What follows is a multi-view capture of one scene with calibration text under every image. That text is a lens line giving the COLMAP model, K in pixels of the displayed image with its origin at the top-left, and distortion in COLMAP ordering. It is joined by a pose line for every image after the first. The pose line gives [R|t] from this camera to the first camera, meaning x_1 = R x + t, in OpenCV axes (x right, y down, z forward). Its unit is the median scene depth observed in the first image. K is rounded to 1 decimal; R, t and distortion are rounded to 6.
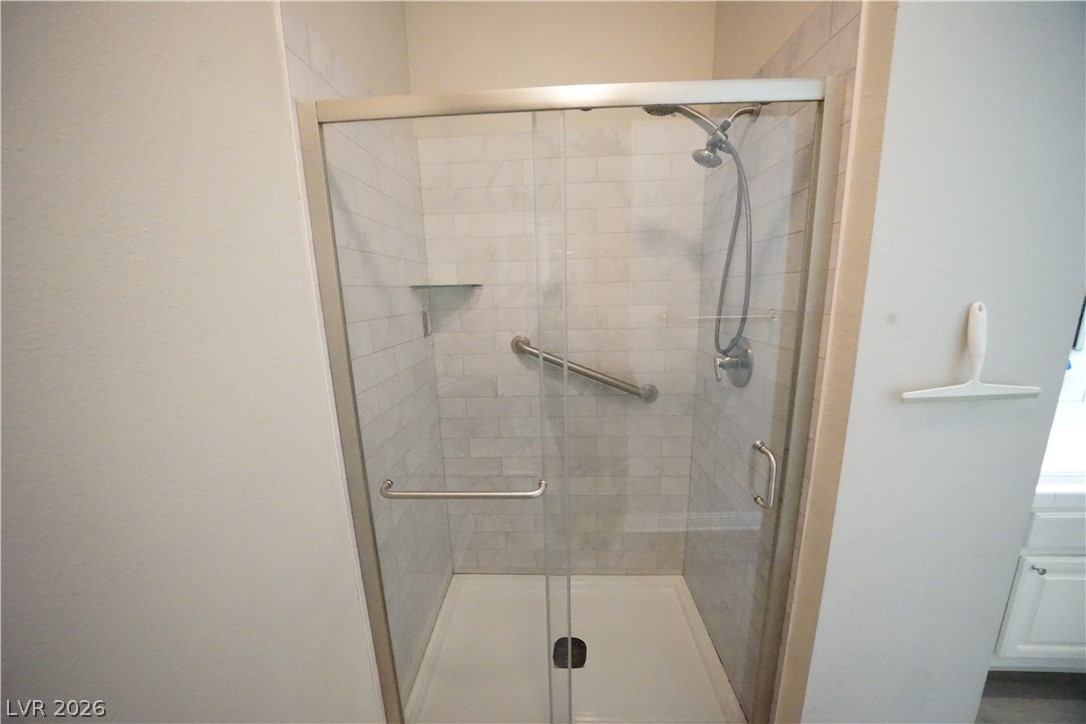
lens RADIAL K [[374.3, 0, 541.9], [0, 374.3, 362.6], [0, 0, 1]] dist [-0.024591, 0.002556]
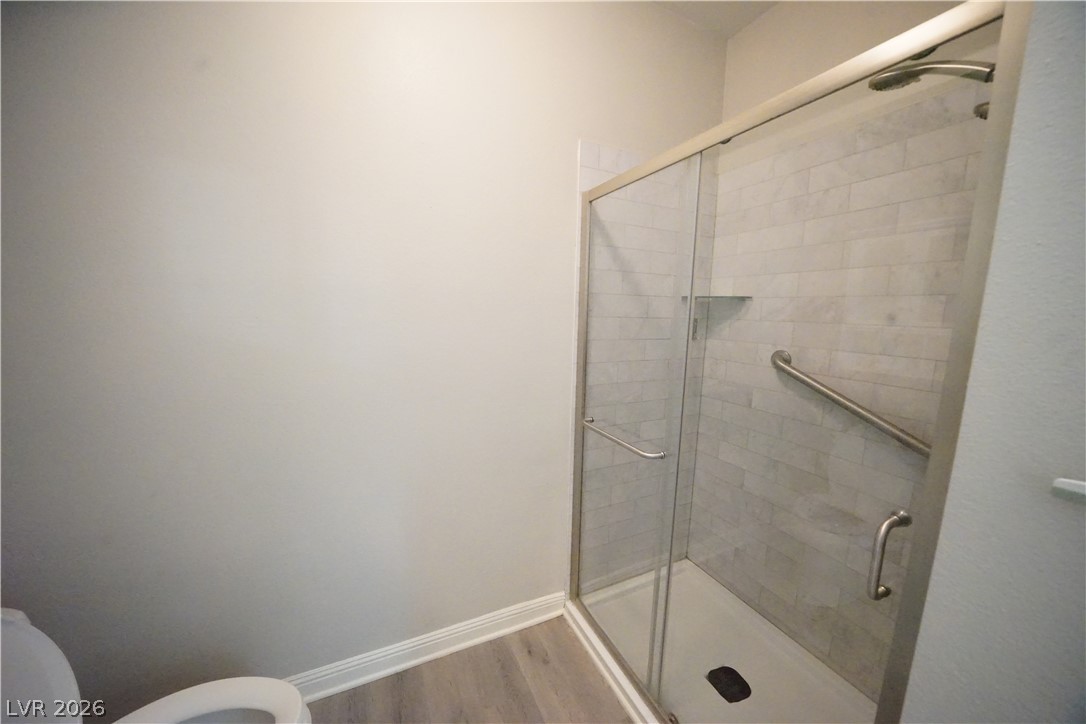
lens RADIAL K [[374.3, 0, 541.9], [0, 374.3, 362.6], [0, 0, 1]] dist [-0.024591, 0.002556]
pose [[0.462598, 0.156356, -0.872672, 0.491391], [-0.200406, 0.977289, 0.068866, 0.016422], [0.863620, 0.143032, 0.483427, 0.018461]]
